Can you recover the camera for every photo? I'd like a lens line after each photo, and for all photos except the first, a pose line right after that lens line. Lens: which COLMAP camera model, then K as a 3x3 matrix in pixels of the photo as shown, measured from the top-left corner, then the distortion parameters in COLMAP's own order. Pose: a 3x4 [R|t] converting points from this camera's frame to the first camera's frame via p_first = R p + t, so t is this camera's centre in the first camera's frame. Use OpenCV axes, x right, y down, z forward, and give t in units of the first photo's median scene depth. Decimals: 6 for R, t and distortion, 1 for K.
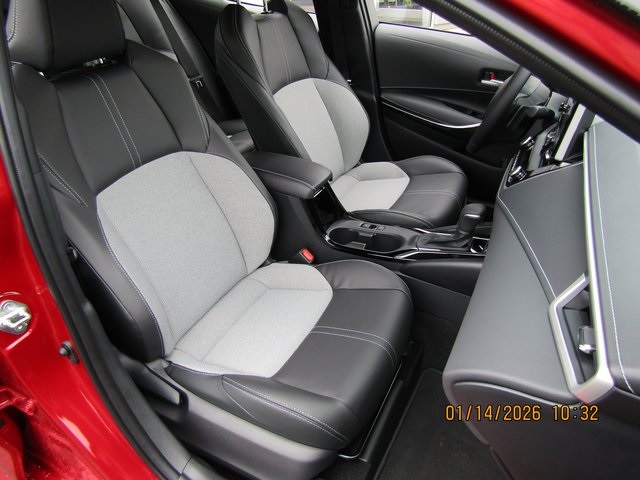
lens RADIAL K [[460.2, 0, 319.1], [0, 460.2, 240.3], [0, 0, 1]] dist [-0.014623, 0.015435]
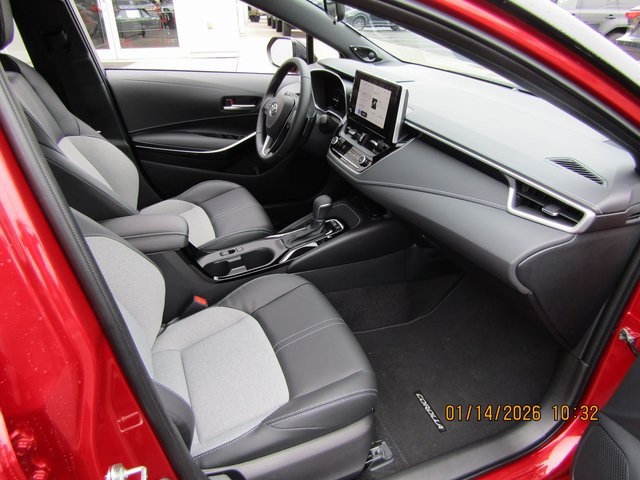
lens RADIAL K [[460.2, 0, 319.3], [0, 460.2, 241.1], [0, 0, 1]] dist [-0.014623, 0.015435]
pose [[0.645206, -0.357894, 0.674997, -0.468875], [0.394197, 0.912757, 0.107159, -0.086694], [-0.654460, 0.196943, 0.729997, 0.084817]]
